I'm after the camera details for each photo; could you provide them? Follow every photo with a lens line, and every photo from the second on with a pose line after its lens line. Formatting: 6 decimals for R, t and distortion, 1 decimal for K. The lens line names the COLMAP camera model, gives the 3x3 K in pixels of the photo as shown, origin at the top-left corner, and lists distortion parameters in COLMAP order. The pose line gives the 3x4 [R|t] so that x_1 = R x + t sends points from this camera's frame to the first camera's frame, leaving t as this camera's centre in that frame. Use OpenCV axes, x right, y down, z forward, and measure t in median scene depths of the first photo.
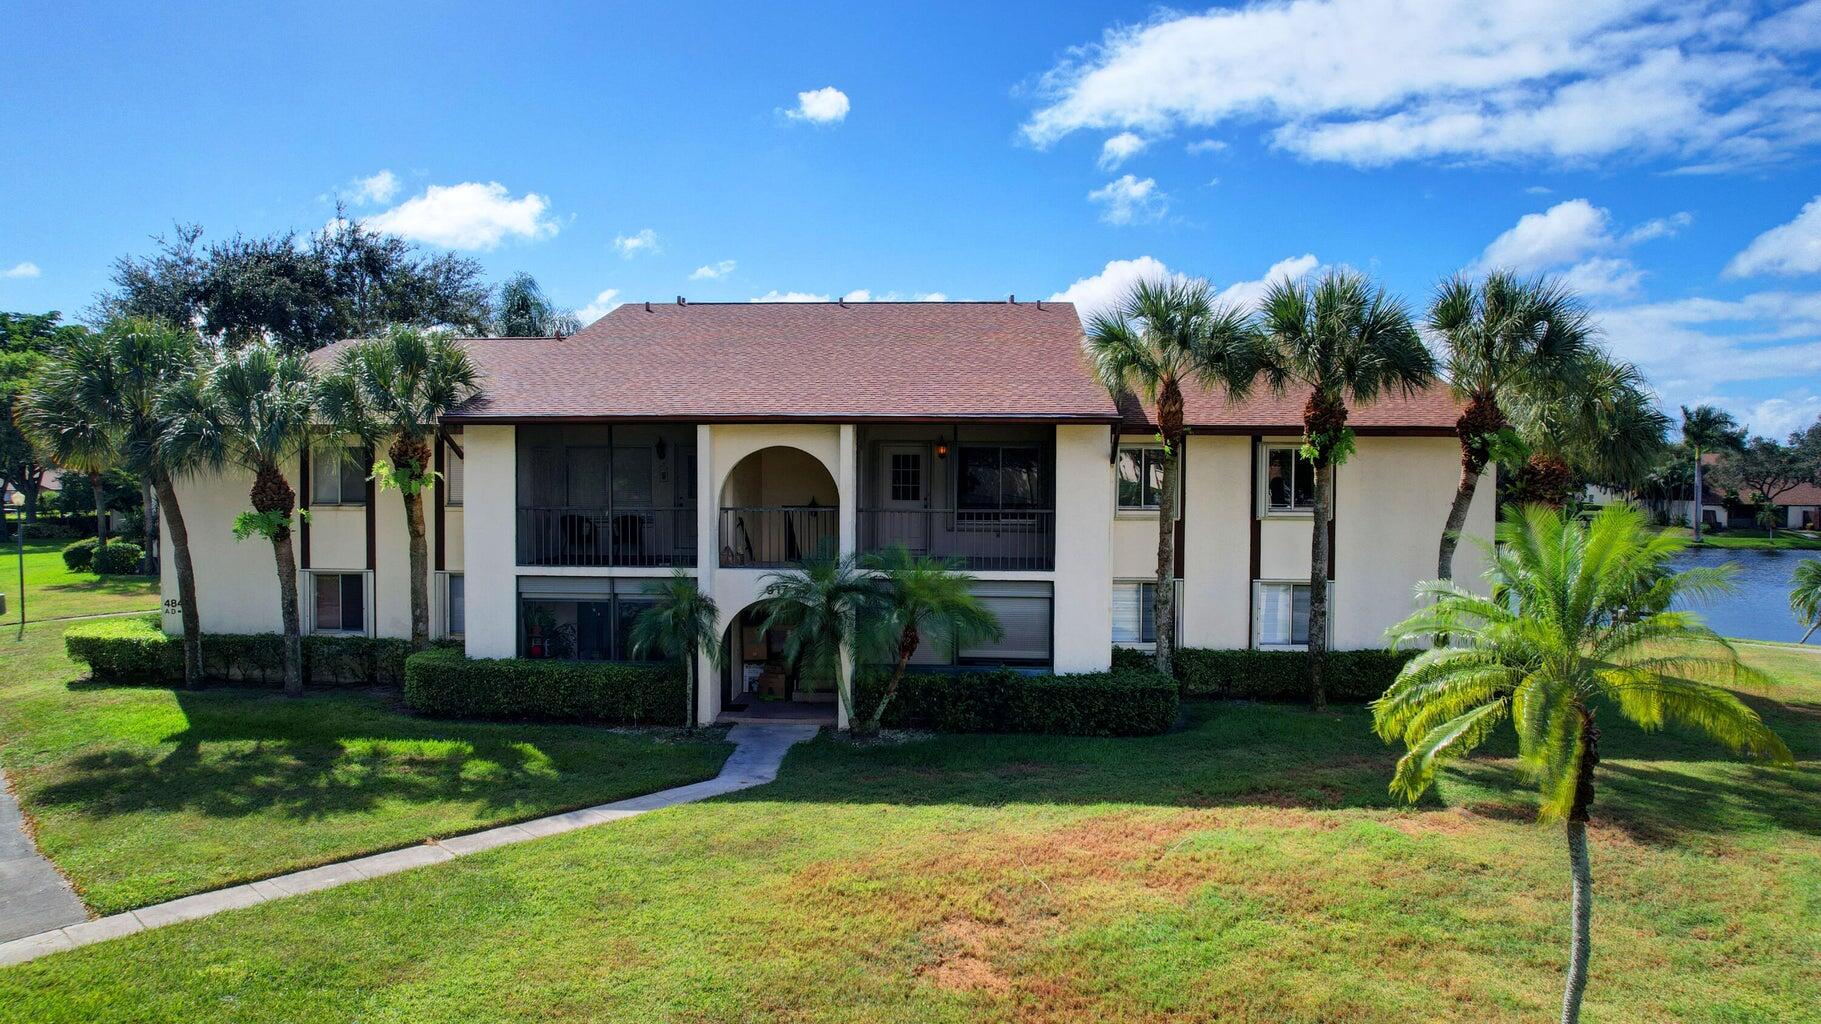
lens RADIAL K [[1184.1, 0, 909.7], [0, 1184.1, 503.3], [0, 0, 1]] dist [-0.073384, 0.067346]
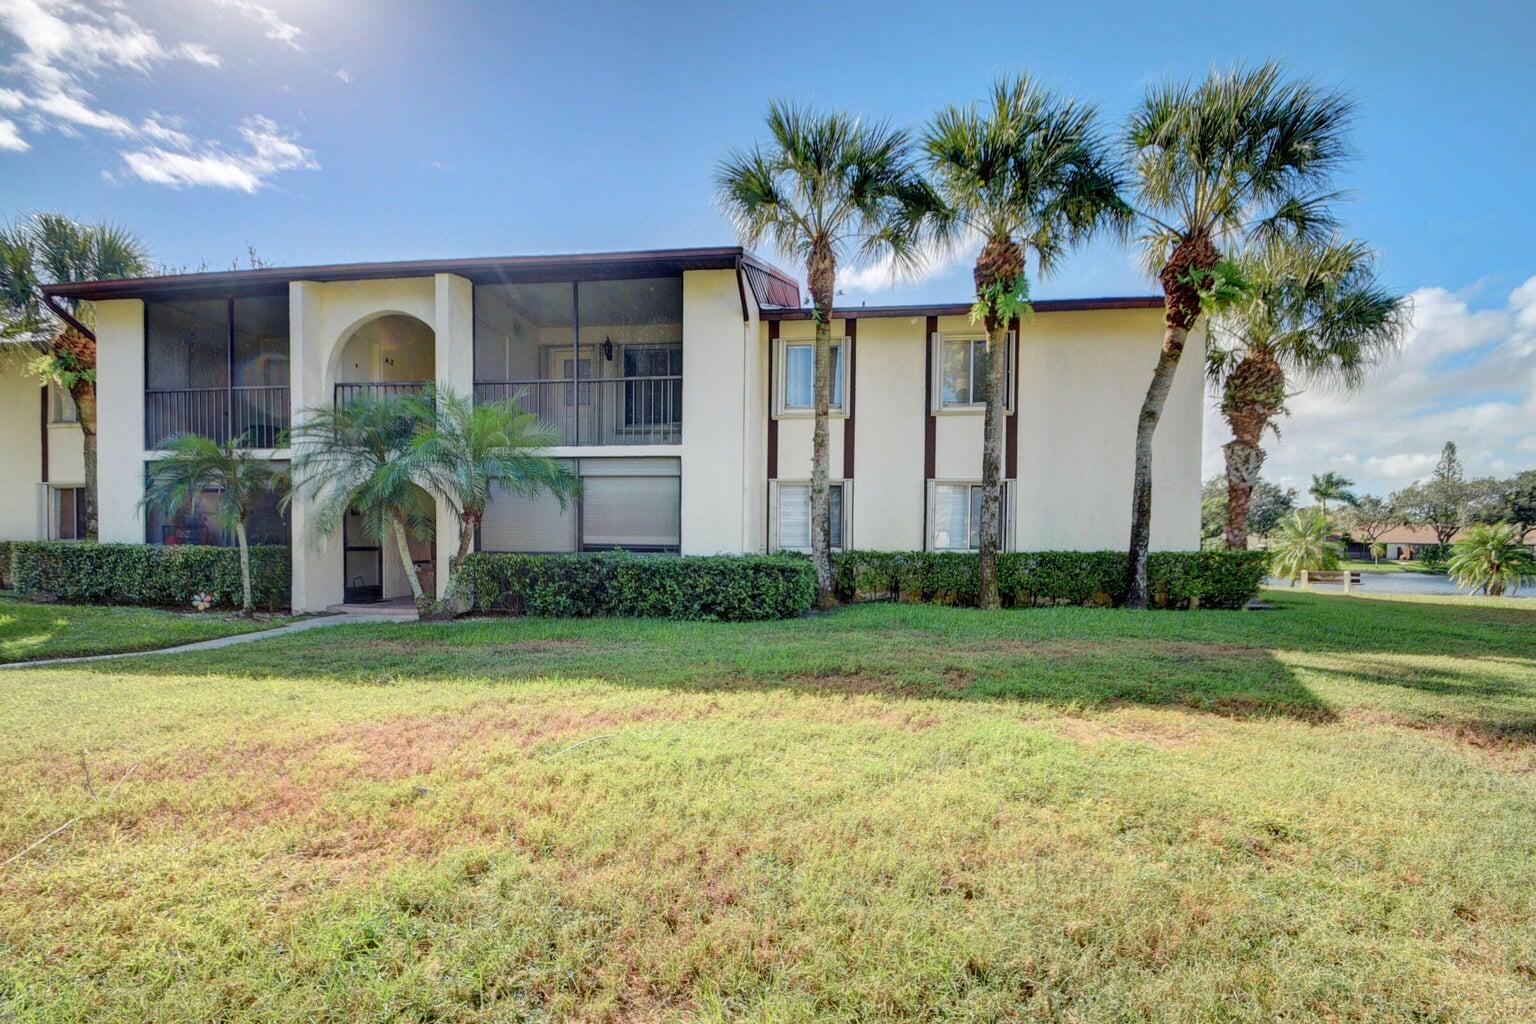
lens RADIAL K [[677.3, 0, 756.5], [0, 677.3, 556.7], [0, 0, 1]] dist [0.001379, -0.012142]
pose [[0.996385, 0.003625, -0.084877, 0.222712], [-0.004340, 0.999957, -0.008239, 0.145966], [0.084843, 0.008578, 0.996357, 0.496830]]
